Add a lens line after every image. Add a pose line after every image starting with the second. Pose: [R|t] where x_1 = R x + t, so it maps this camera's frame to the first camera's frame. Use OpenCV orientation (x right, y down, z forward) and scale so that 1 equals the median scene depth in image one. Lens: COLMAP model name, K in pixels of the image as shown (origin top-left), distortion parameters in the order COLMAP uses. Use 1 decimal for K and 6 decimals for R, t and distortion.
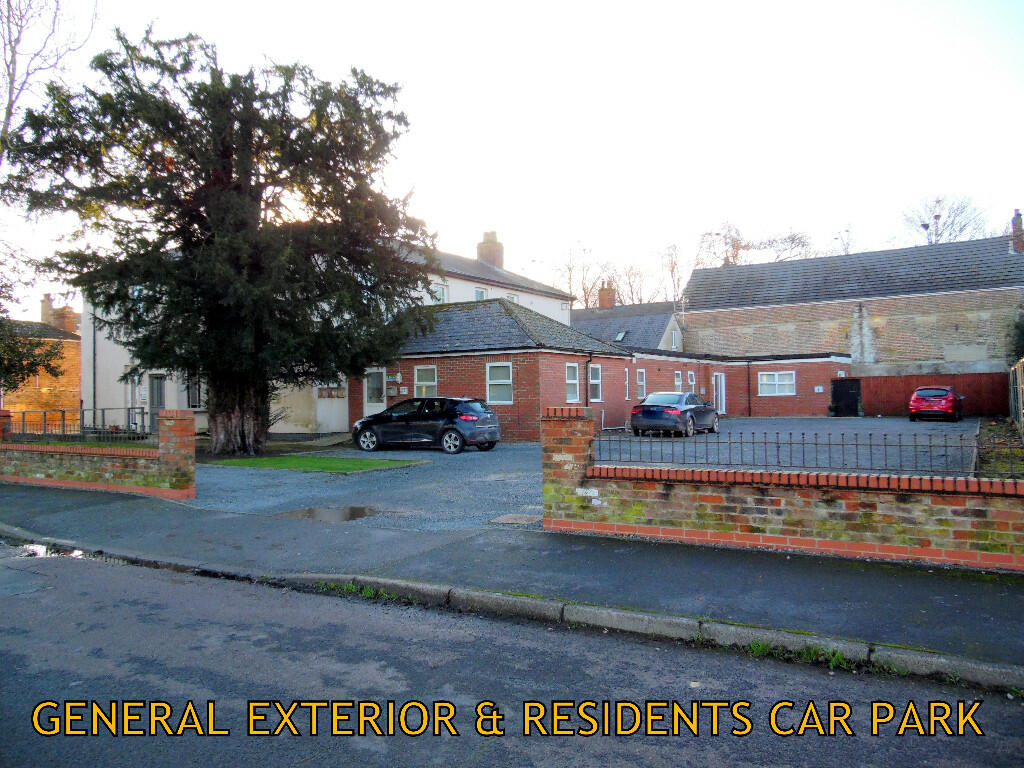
lens RADIAL K [[771.6, 0, 509.5], [0, 771.6, 382.6], [0, 0, 1]] dist [-0.034651, 0.074830]
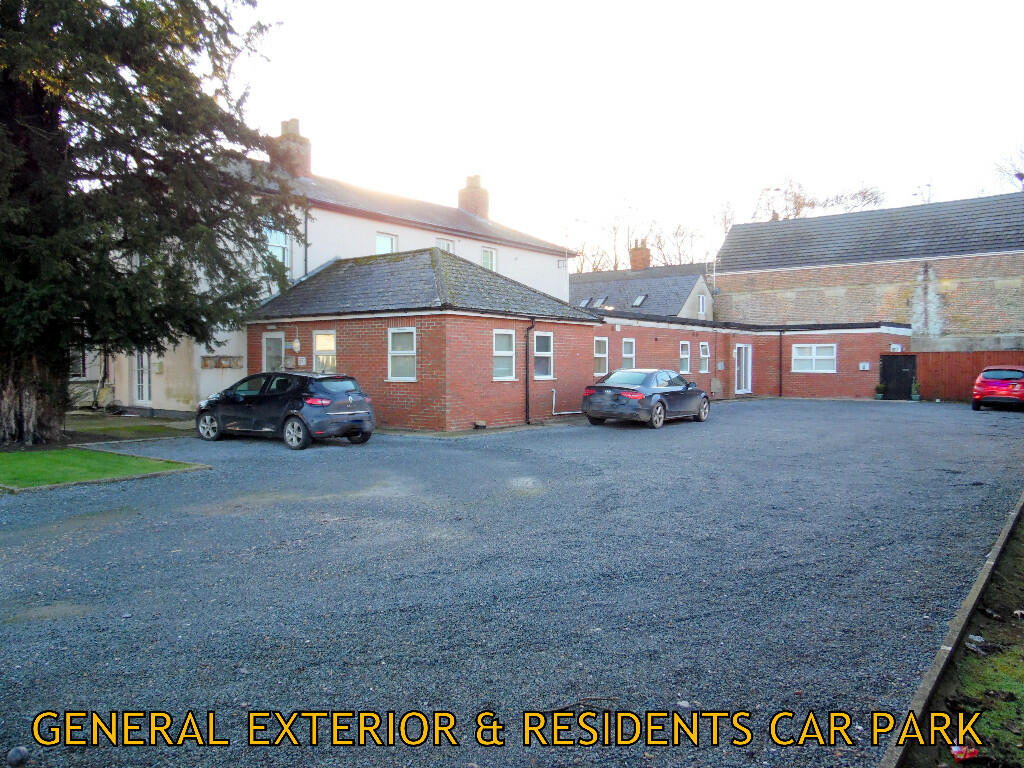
lens RADIAL K [[771.6, 0, 509.9], [0, 771.6, 382.1], [0, 0, 1]] dist [-0.034651, 0.074830]
pose [[0.995536, 0.019891, -0.092265, 0.105183], [-0.015949, 0.998936, 0.043267, -0.004121], [0.093027, -0.041602, 0.994794, 0.149824]]
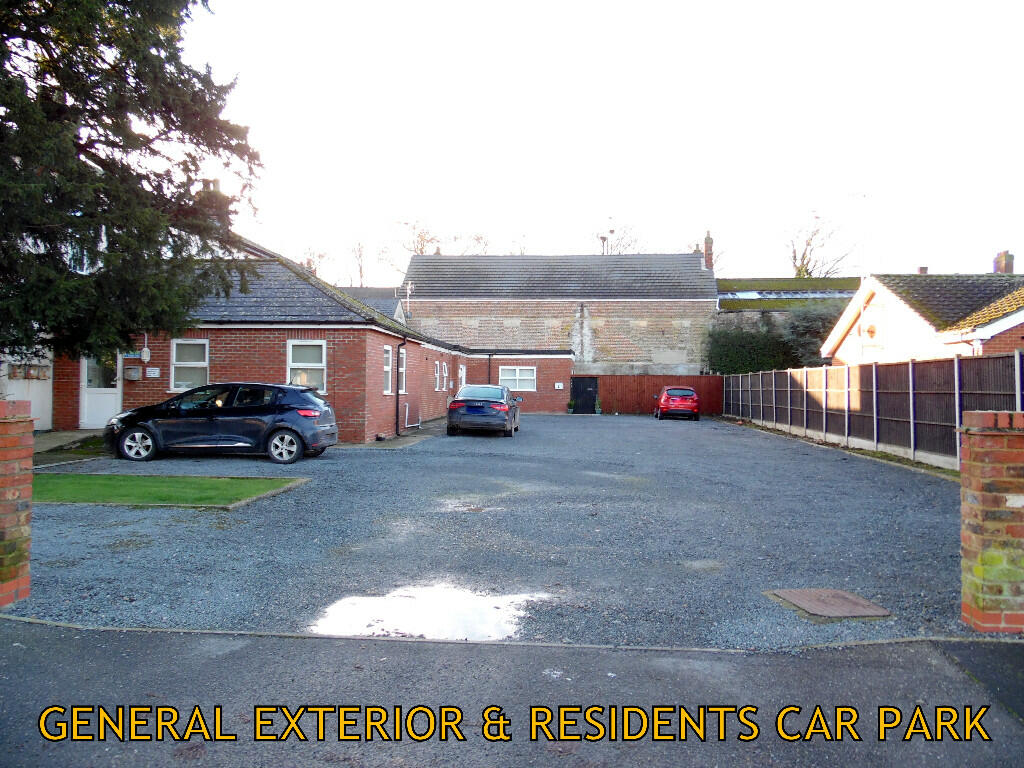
lens RADIAL K [[771.6, 0, 514.6], [0, 771.6, 387.2], [0, 0, 1]] dist [-0.034651, 0.074830]
pose [[0.889416, 0.026903, 0.456306, -0.111788], [-0.034237, 0.999383, 0.007813, 0.004766], [-0.455815, -0.022572, 0.889788, 0.143746]]
